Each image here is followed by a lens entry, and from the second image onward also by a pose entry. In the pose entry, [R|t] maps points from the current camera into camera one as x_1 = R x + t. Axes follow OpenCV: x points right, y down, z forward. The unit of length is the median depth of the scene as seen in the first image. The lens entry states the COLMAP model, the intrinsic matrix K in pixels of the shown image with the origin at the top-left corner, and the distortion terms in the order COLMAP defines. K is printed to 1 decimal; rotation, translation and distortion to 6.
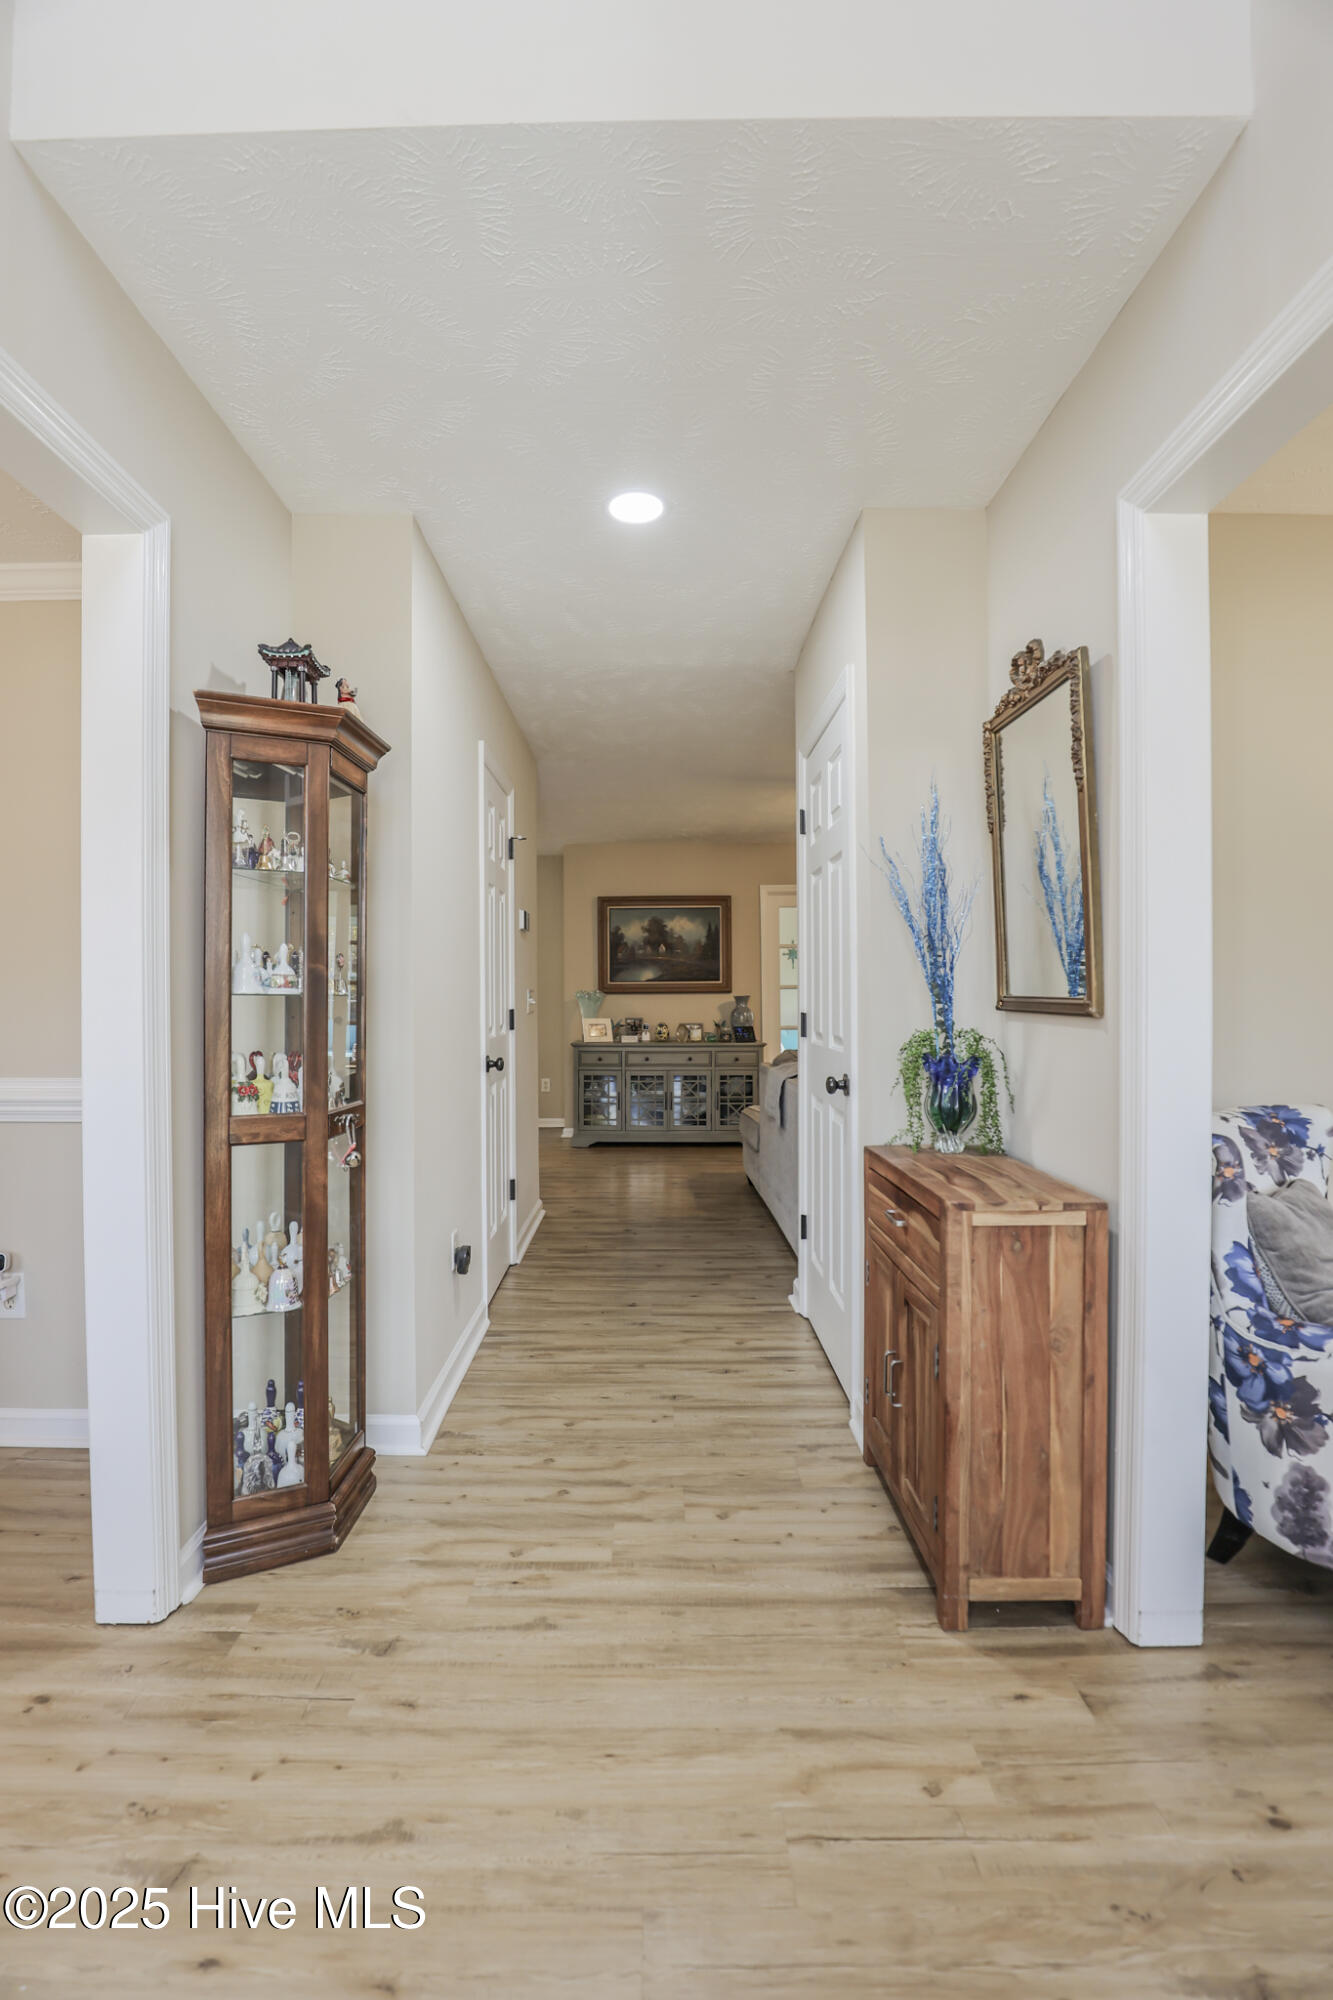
lens RADIAL K [[921.0, 0, 666.5], [0, 921.0, 1000.0], [0, 0, 1]] dist [-0.029936, 0.004993]
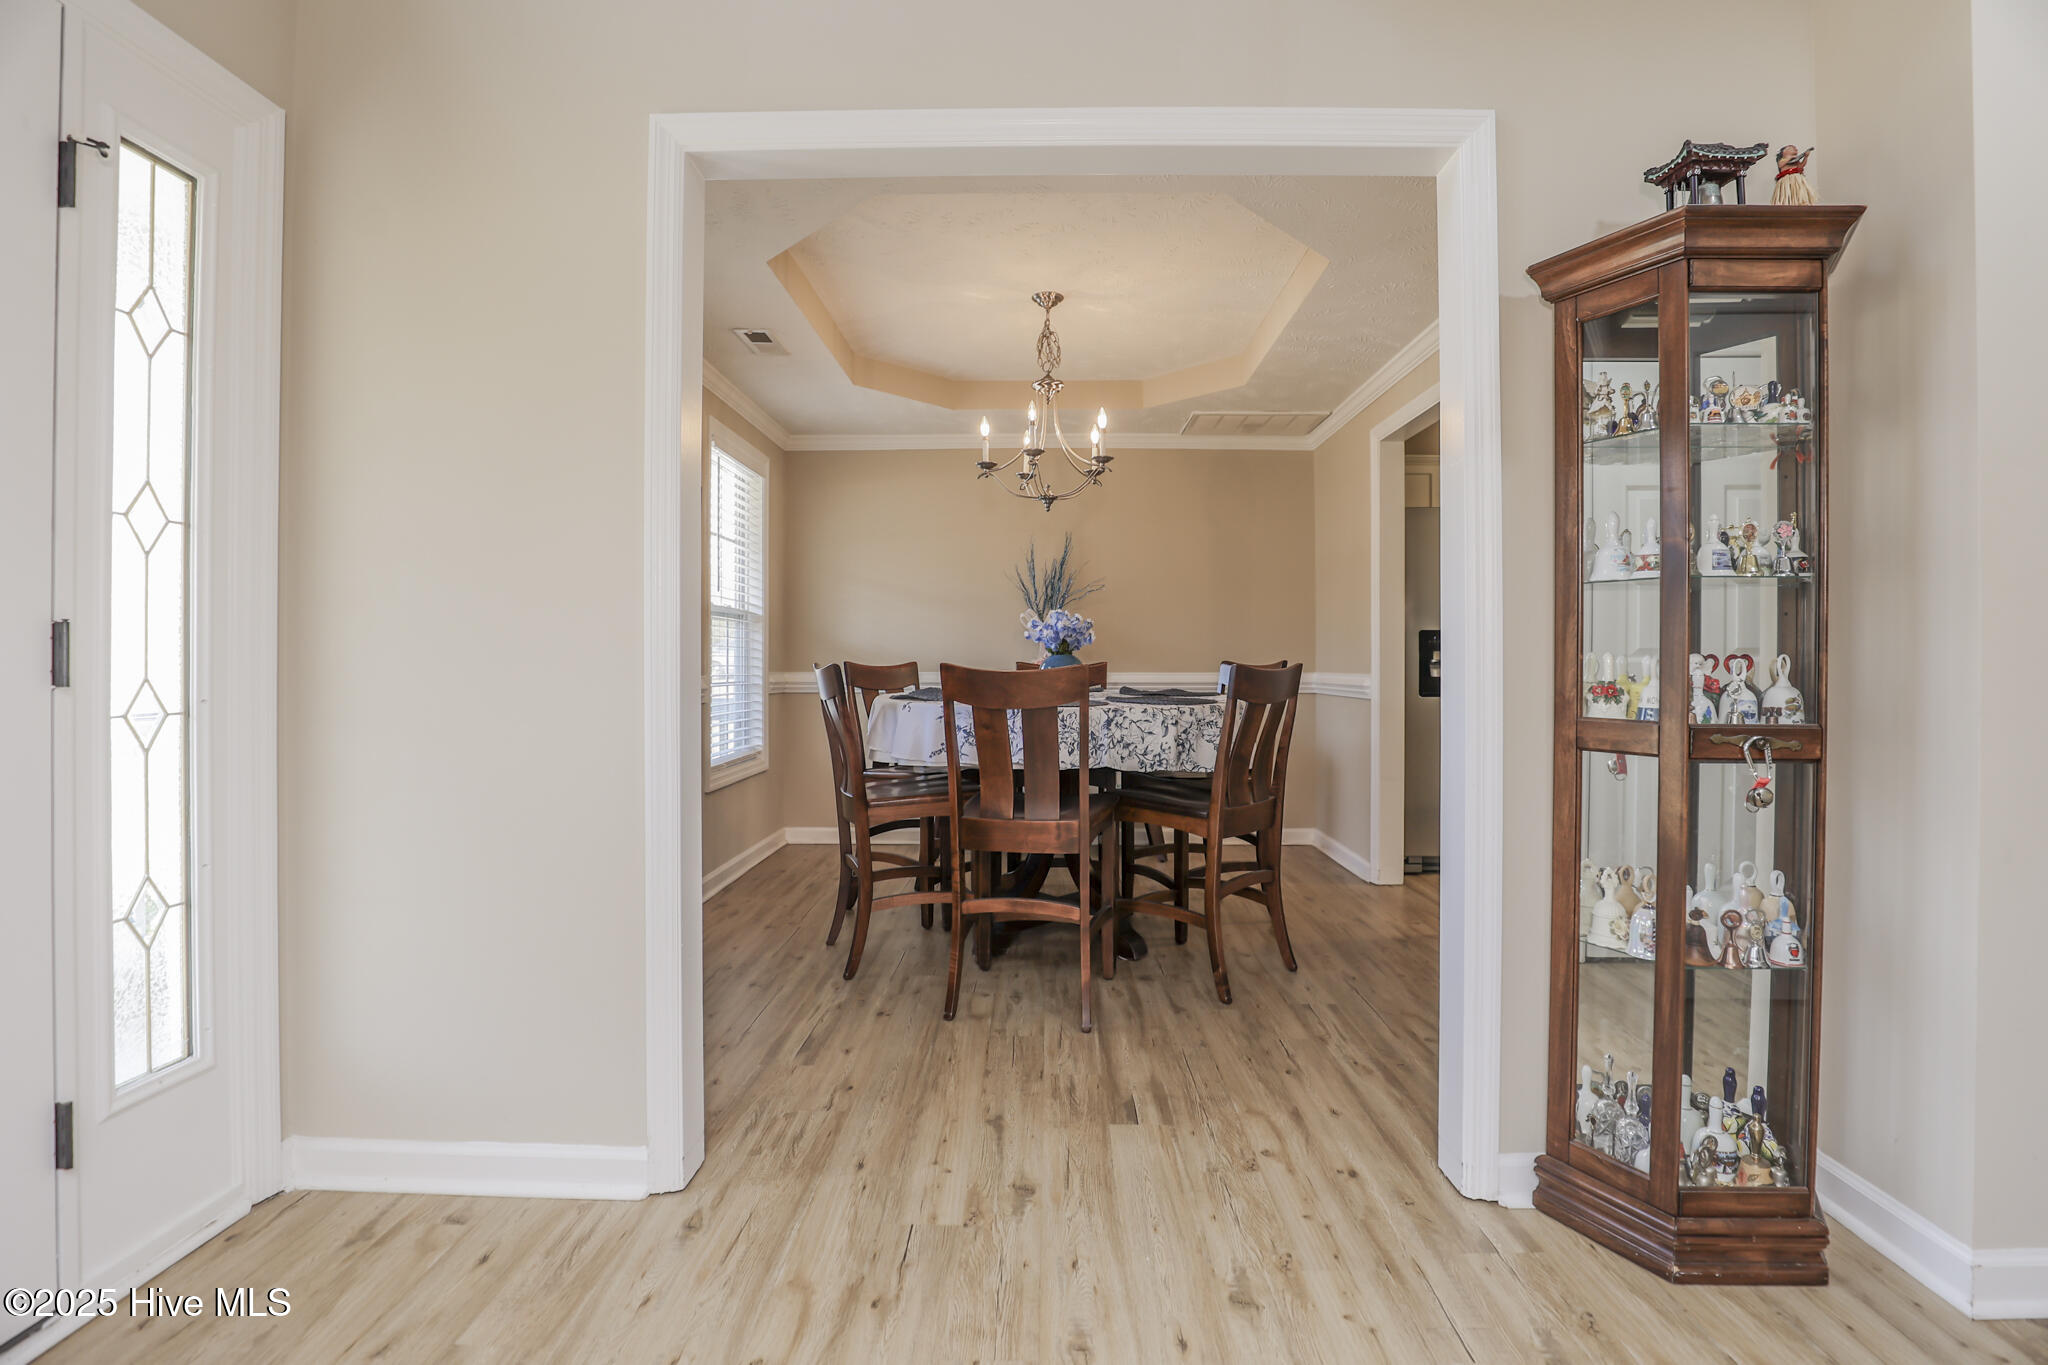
lens RADIAL K [[971.0, 0, 1030.5], [0, 971.0, 656.8], [0, 0, 1]] dist [-0.027420, 0.000912]
pose [[-0.033806, -0.005725, -0.999412, 0.505575], [-0.005067, 0.999972, -0.005557, 0.078441], [0.999416, 0.004876, -0.033834, 0.501142]]
